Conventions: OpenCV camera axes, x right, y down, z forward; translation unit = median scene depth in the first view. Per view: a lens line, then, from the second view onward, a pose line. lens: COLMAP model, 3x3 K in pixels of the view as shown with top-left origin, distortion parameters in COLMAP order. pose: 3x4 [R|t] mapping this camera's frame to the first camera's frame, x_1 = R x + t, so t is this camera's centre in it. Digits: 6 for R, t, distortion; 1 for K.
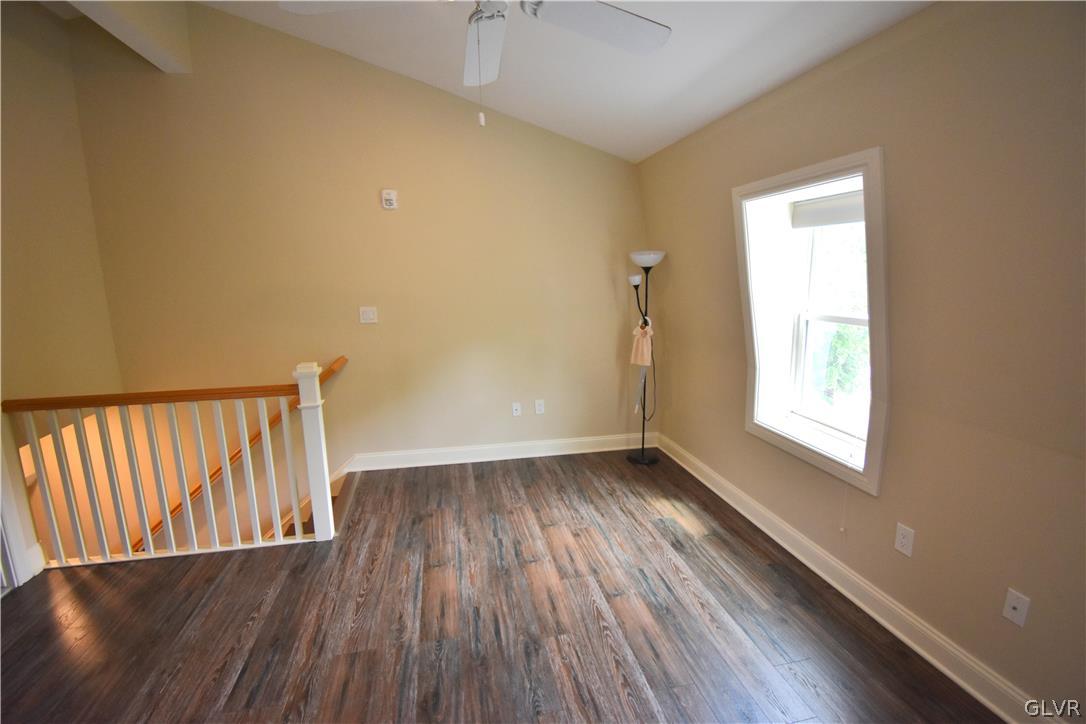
lens RADIAL K [[477.3, 0, 545.2], [0, 477.3, 364.7], [0, 0, 1]] dist [-0.000937, -0.003138]
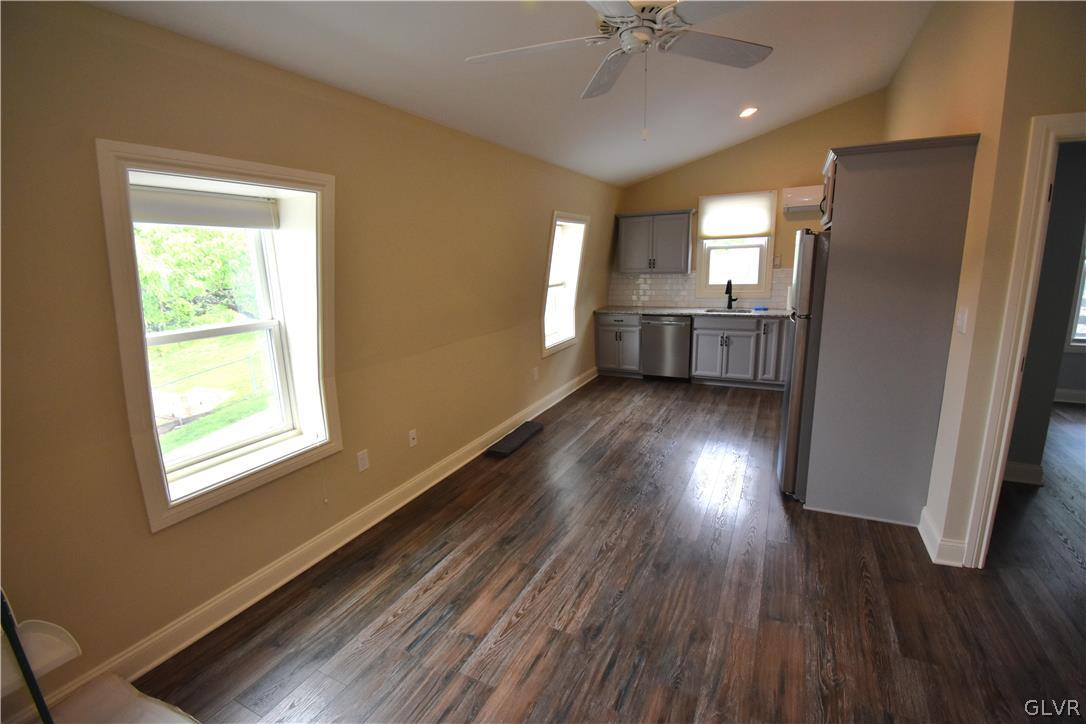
lens RADIAL K [[477.3, 0, 543.0], [0, 477.3, 356.5], [0, 0, 1]] dist [-0.000937, -0.003138]
pose [[-0.770838, -0.088418, 0.630865, -0.510909], [0.163763, 0.929534, 0.330376, -0.292106], [-0.615622, 0.357979, -0.702041, 1.488739]]
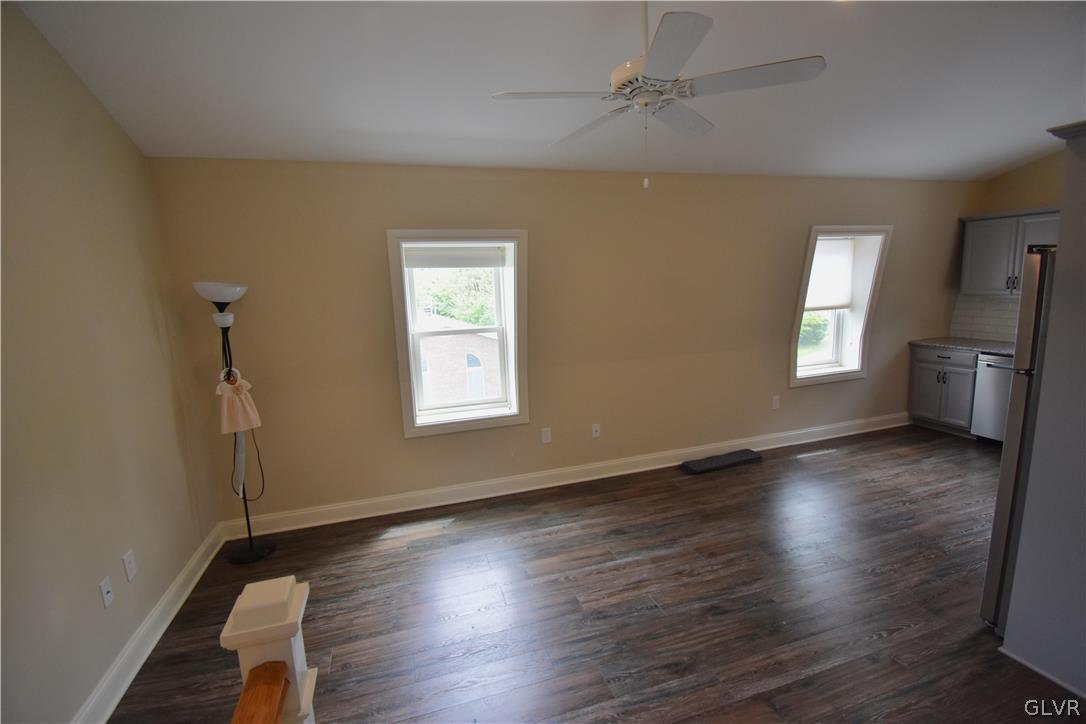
lens RADIAL K [[477.3, 0, 544.5], [0, 477.3, 360.8], [0, 0, 1]] dist [-0.000937, -0.003138]
pose [[-0.085557, -0.136596, 0.986925, -1.025320], [0.228534, 0.961457, 0.152883, -0.200256], [-0.969769, 0.238626, -0.051042, 0.985864]]
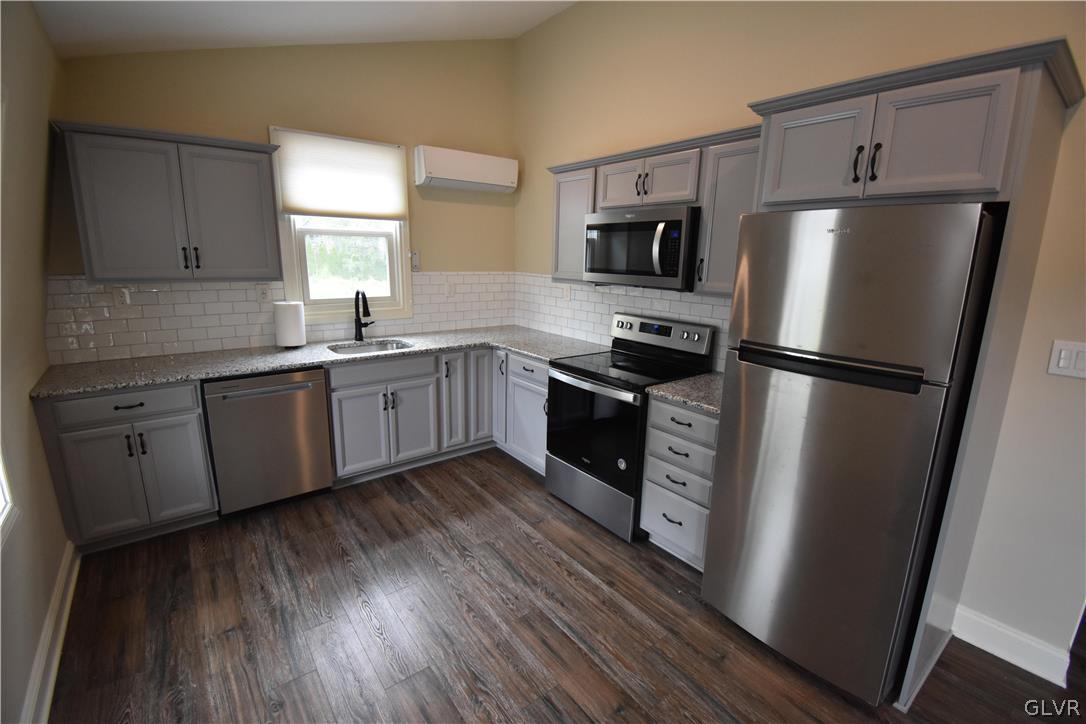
lens RADIAL K [[477.3, 0, 541.2], [0, 477.3, 357.4], [0, 0, 1]] dist [-0.000937, -0.003138]
pose [[-0.902386, 0.086808, -0.422095, 0.588149], [-0.091790, 0.918301, 0.385094, -0.072501], [0.421039, 0.386248, -0.820694, 0.340525]]
